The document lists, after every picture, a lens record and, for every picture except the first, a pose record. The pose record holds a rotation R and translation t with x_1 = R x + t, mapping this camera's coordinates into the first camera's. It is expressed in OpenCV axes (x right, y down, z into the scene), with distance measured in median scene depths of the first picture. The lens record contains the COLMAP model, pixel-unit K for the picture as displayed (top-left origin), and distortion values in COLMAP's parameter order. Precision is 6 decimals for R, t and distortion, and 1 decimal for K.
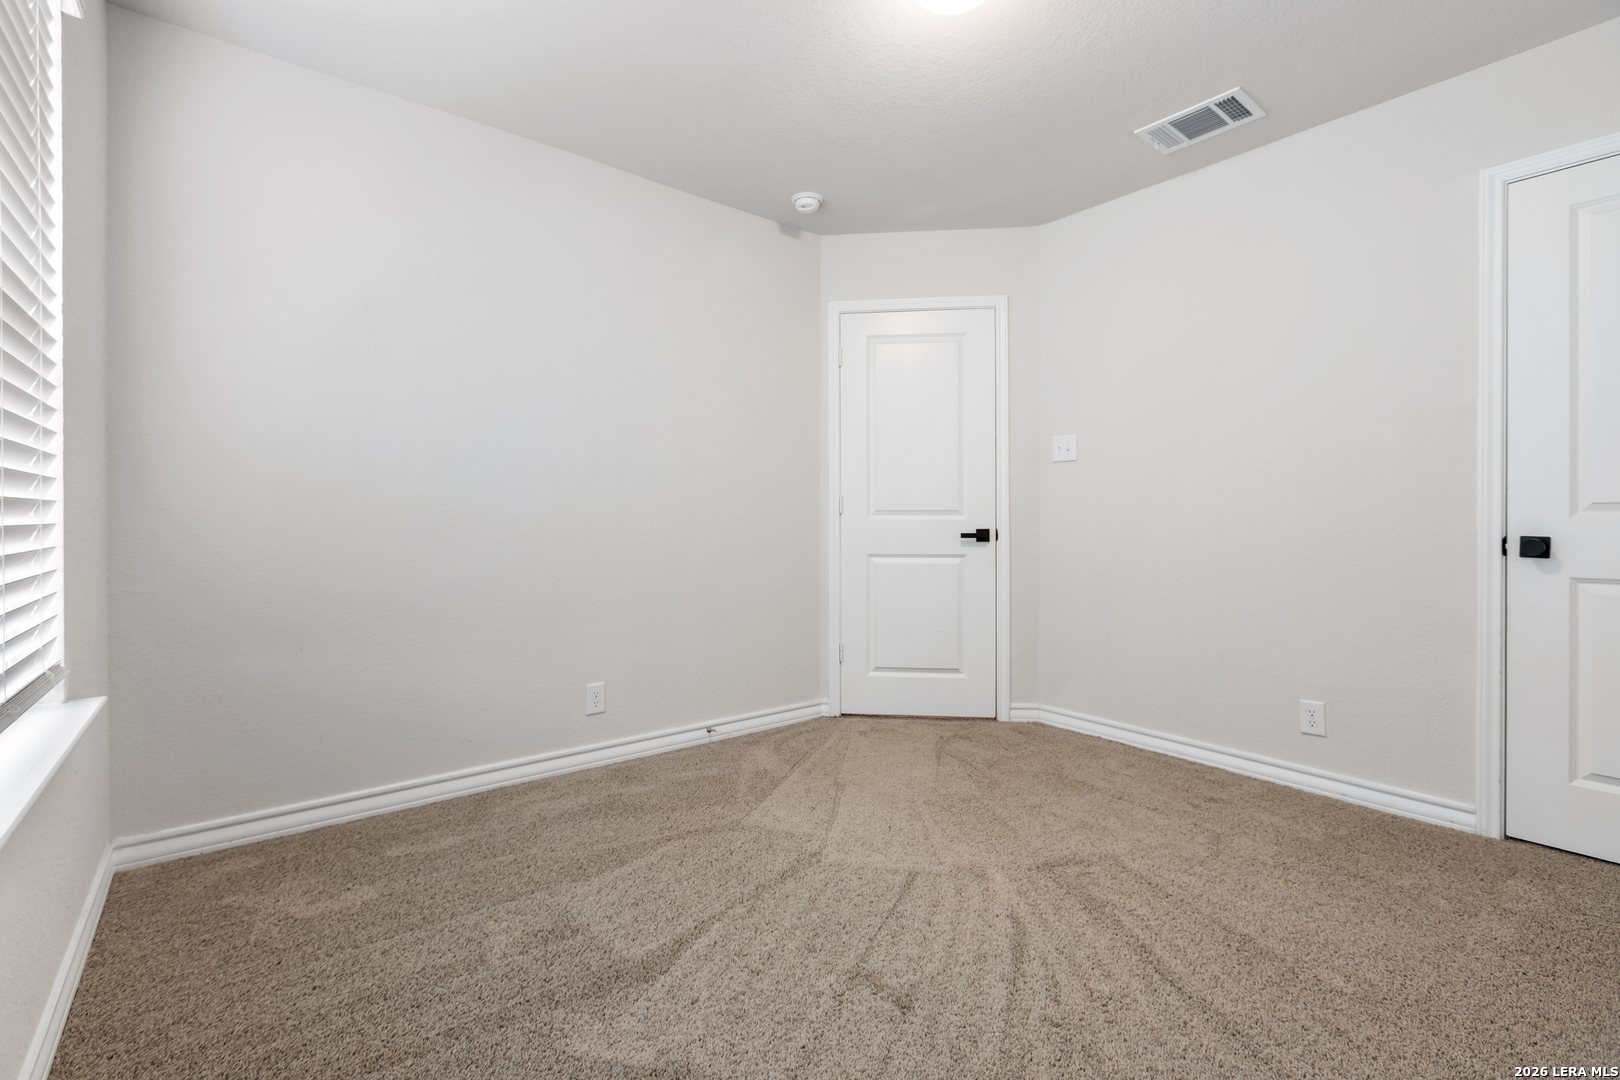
lens RADIAL K [[706.4, 0, 803.7], [0, 706.4, 516.9], [0, 0, 1]] dist [-0.002311, -0.000479]
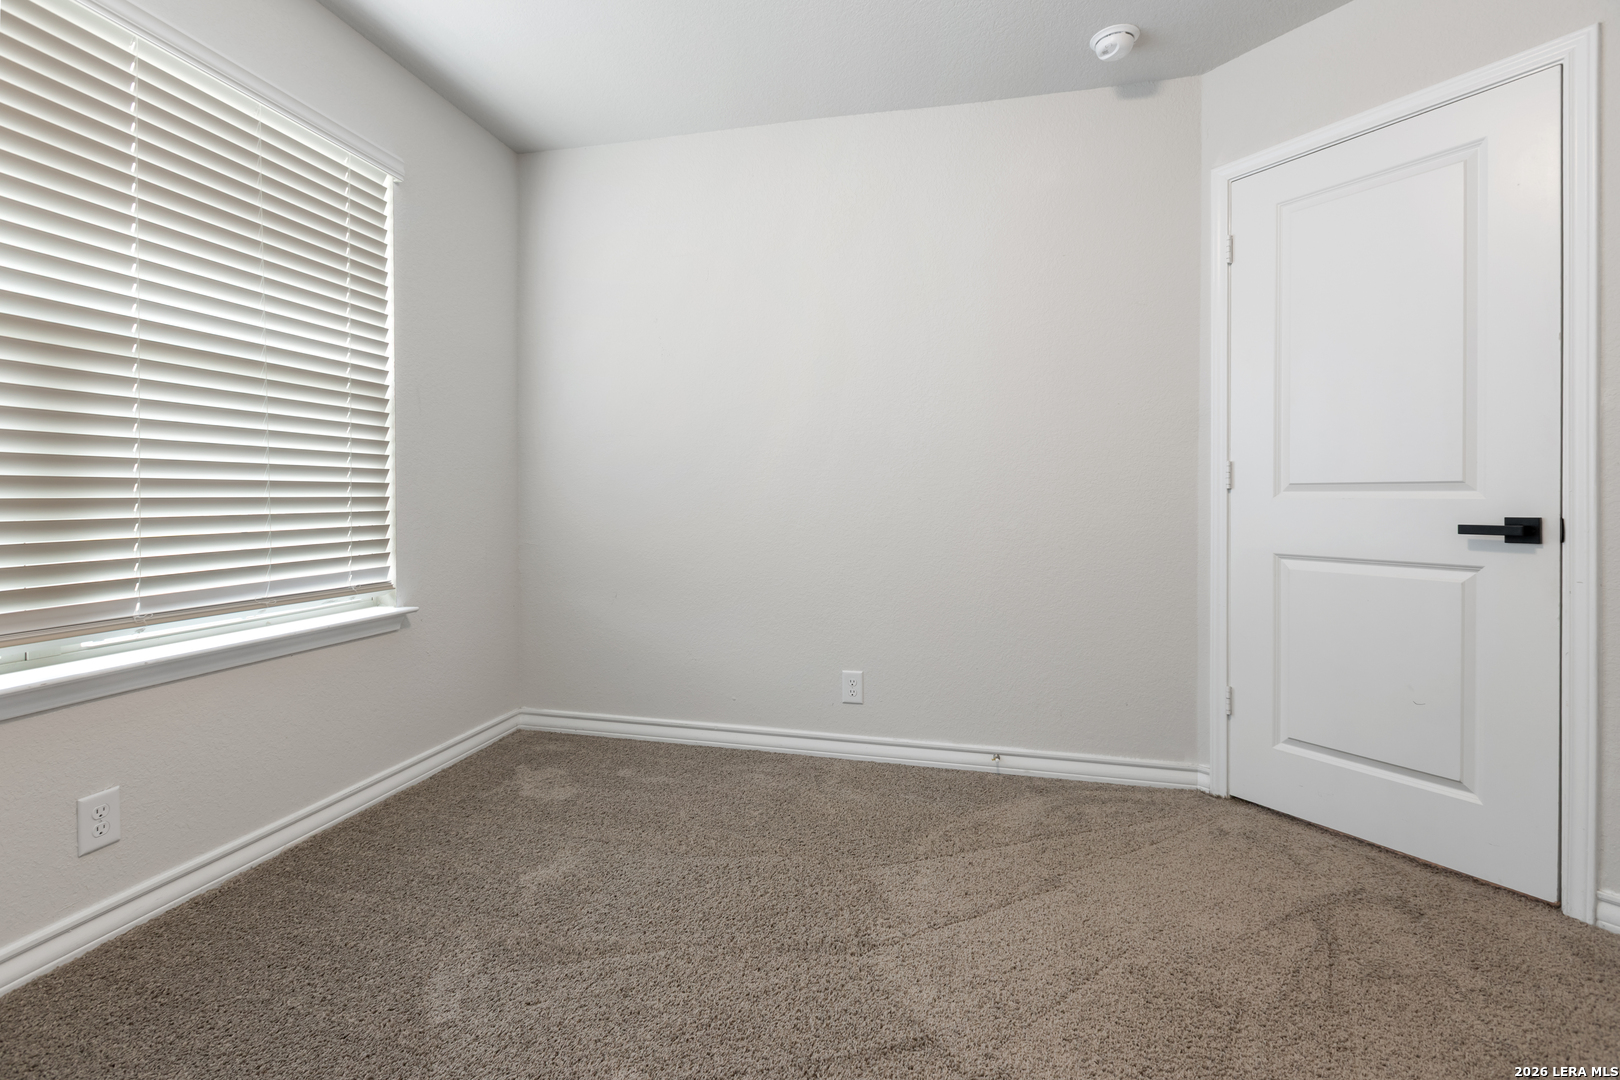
lens RADIAL K [[728.4, 0, 810.0], [0, 728.4, 500.5], [0, 0, 1]] dist [0.000482, 0.000032]
pose [[0.620384, 0.006030, -0.784275, 0.375738], [-0.000561, 0.999974, 0.007245, 0.001273], [0.784298, -0.004054, 0.620371, 0.307927]]
